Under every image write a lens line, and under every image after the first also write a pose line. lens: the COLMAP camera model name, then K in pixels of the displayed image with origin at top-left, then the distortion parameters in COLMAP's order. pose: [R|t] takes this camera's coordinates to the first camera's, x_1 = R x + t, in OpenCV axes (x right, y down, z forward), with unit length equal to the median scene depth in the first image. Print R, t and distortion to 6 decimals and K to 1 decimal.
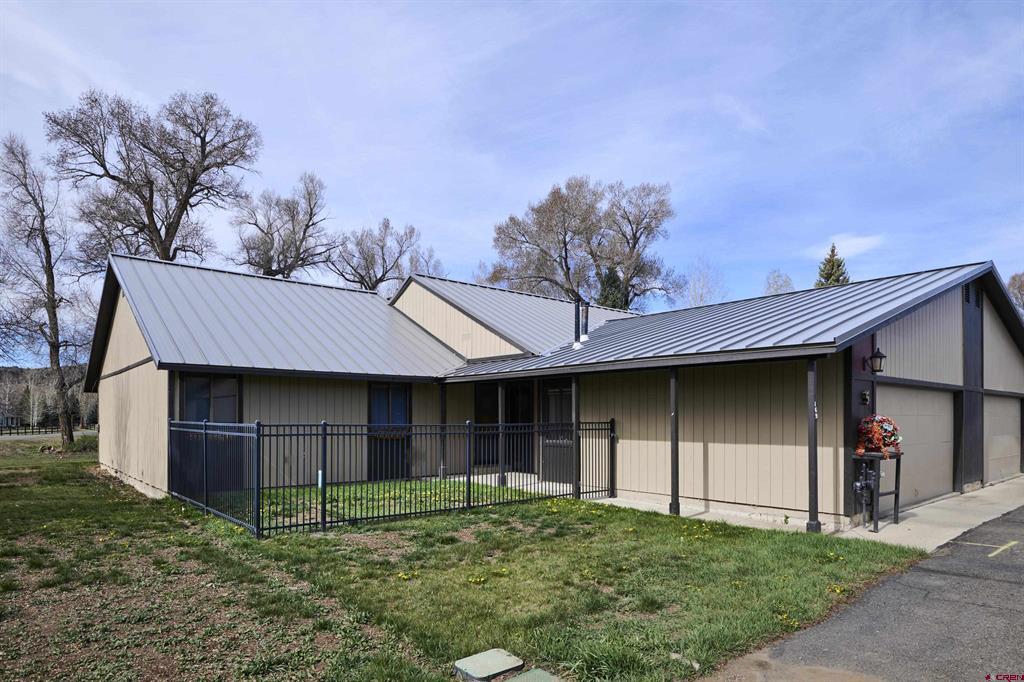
lens RADIAL K [[609.3, 0, 513.1], [0, 609.3, 418.5], [0, 0, 1]] dist [0.006396, -0.015215]
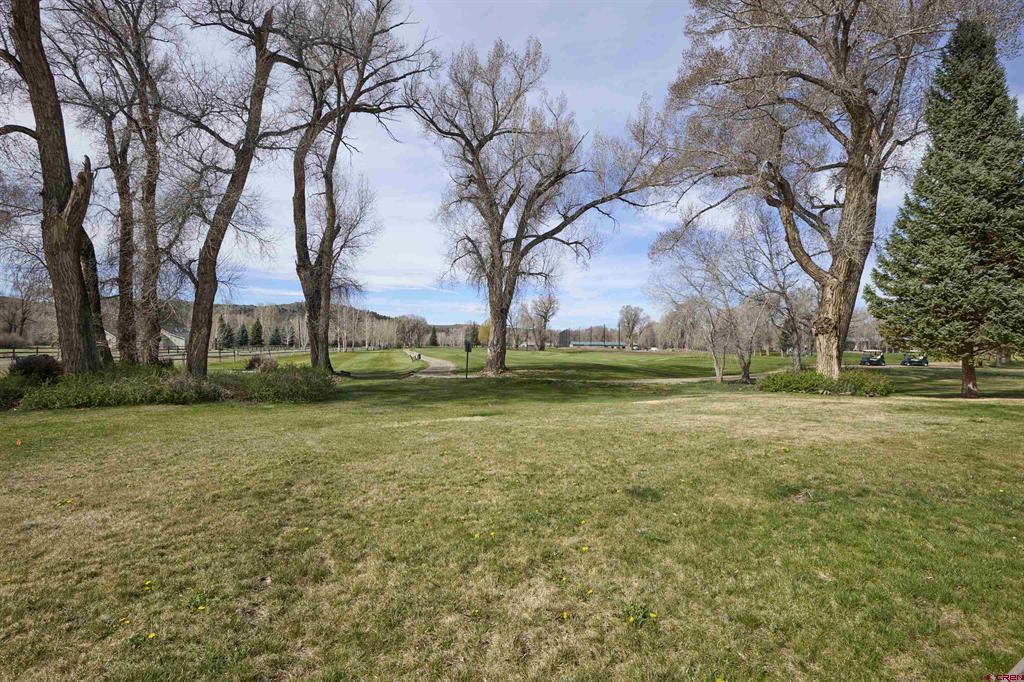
lens RADIAL K [[469.7, 0, 512.0], [0, 469.7, 341.0], [0, 0, 1]] dist [-0.001373, -0.000383]
pose [[0.981920, 0.008784, -0.189093, -0.147382], [-0.009886, 0.999939, -0.004886, 0.002670], [0.189039, 0.006667, 0.981947, 0.785093]]
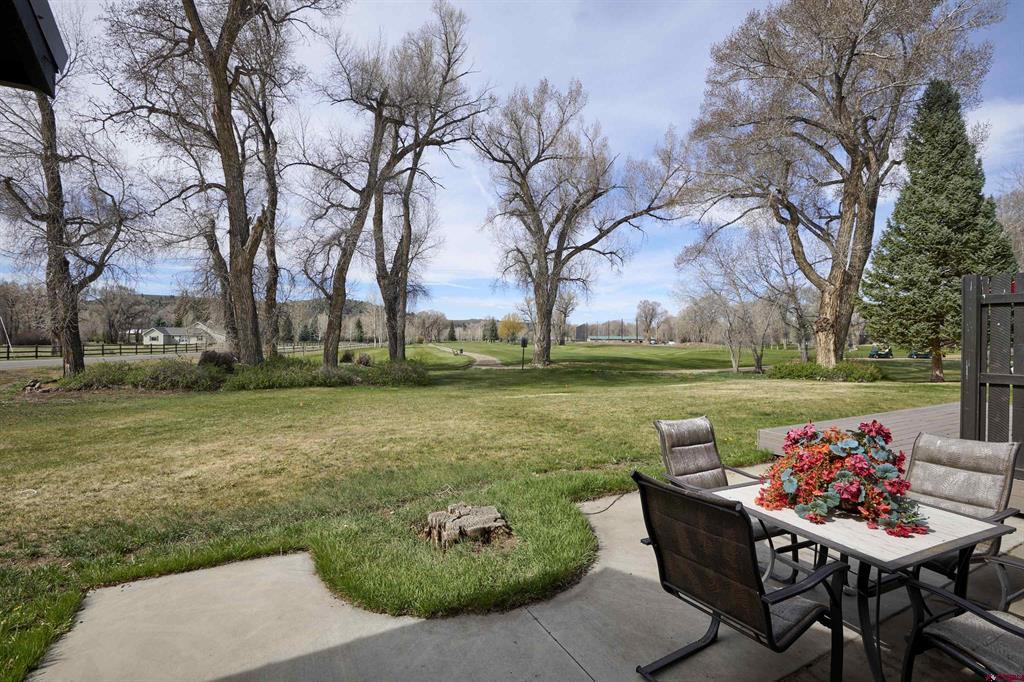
lens RADIAL K [[469.7, 0, 512.0], [0, 469.7, 341.0], [0, 0, 1]] dist [-0.001373, -0.000383]
pose [[0.975554, 0.007259, -0.219641, -0.178500], [-0.005827, 0.999957, 0.007166, -0.000748], [0.219684, -0.005711, 0.975554, 0.637747]]
